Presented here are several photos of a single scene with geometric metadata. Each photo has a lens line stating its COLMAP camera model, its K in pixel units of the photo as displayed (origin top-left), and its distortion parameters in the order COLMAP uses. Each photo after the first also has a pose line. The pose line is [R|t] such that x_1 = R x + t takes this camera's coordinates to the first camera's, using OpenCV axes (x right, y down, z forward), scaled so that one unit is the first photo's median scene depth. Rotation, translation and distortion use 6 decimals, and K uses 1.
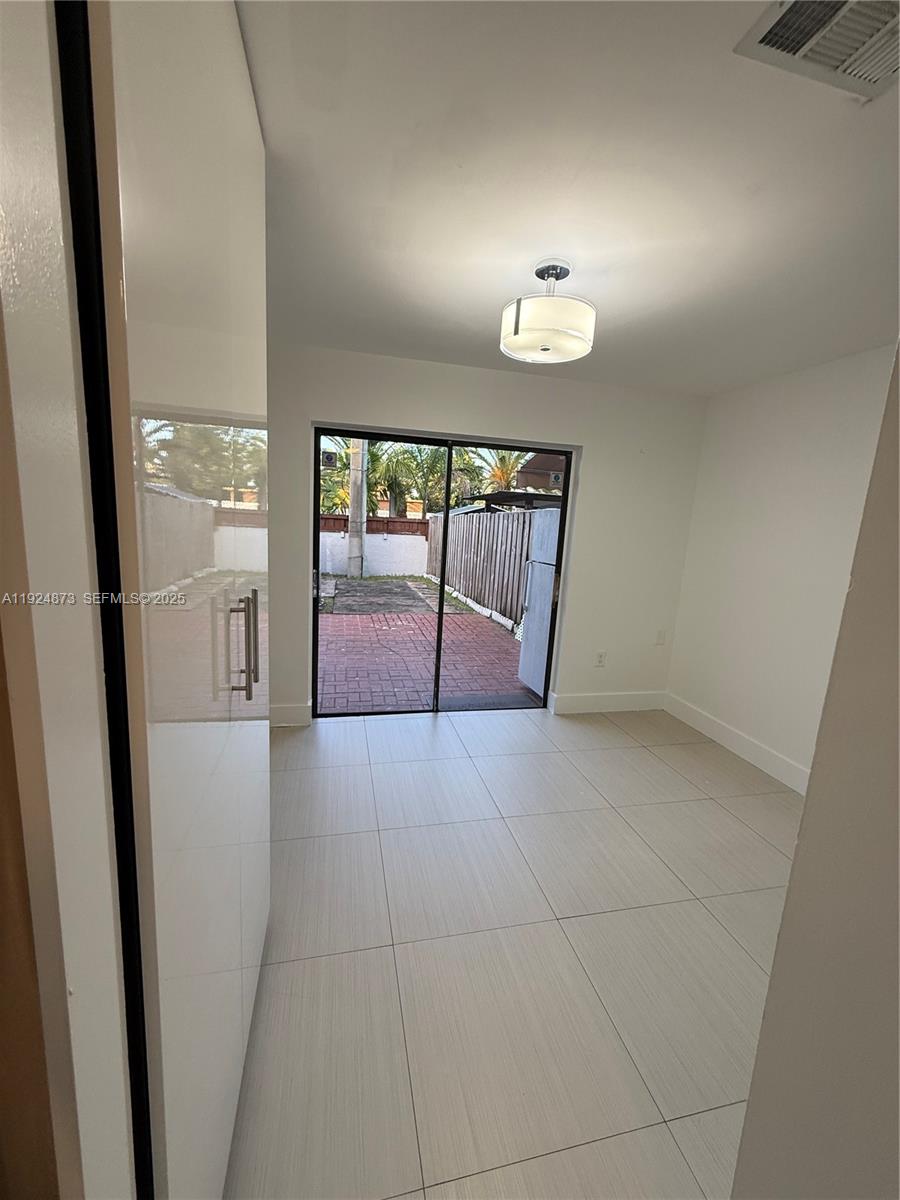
lens RADIAL K [[480.0, 0, 446.8], [0, 480.0, 597.9], [0, 0, 1]] dist [0.002696, 0.000416]
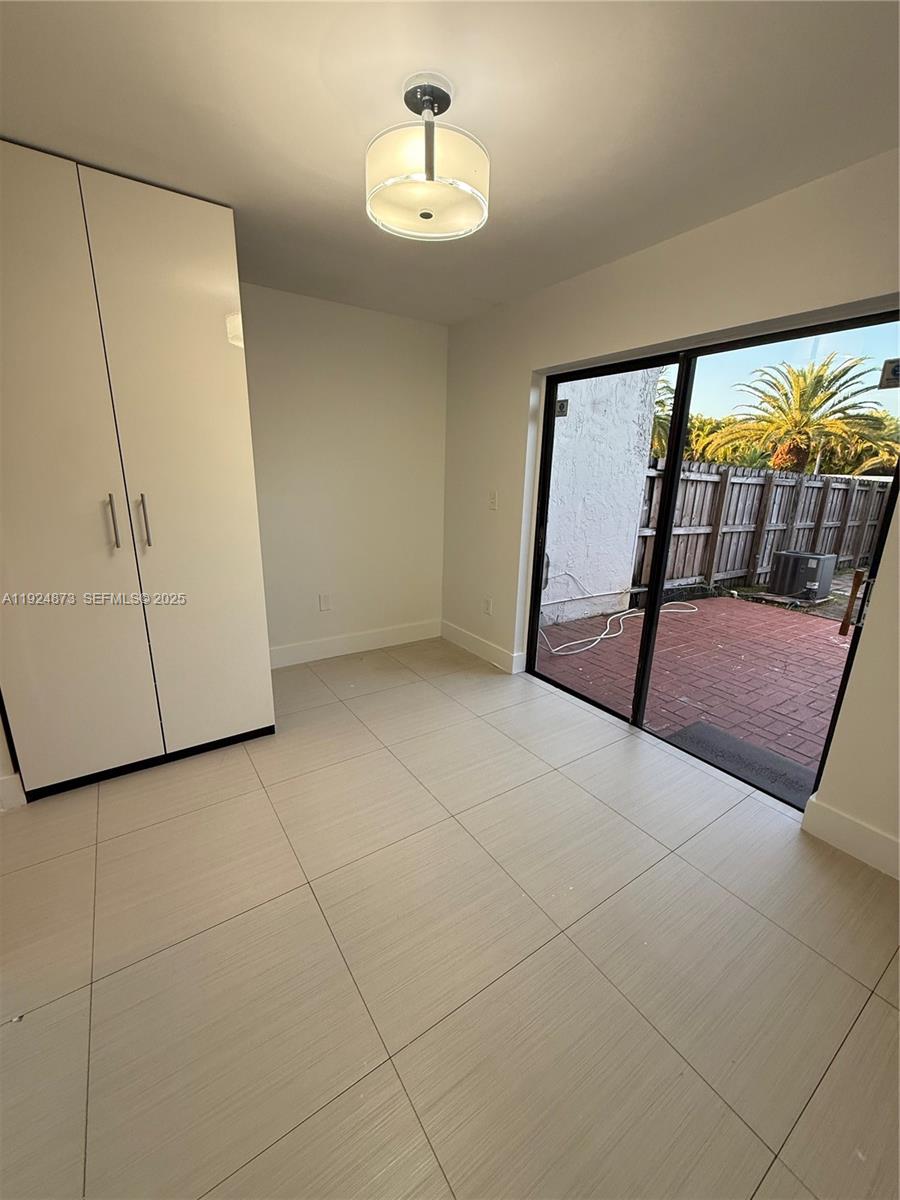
lens RADIAL K [[480.0, 0, 453.6], [0, 480.0, 605.6], [0, 0, 1]] dist [0.002696, 0.000416]
pose [[0.373351, 0.211564, -0.903244, 0.191234], [-0.160106, 0.973733, 0.161896, -0.010171], [0.913770, 0.084170, 0.397417, 0.149580]]
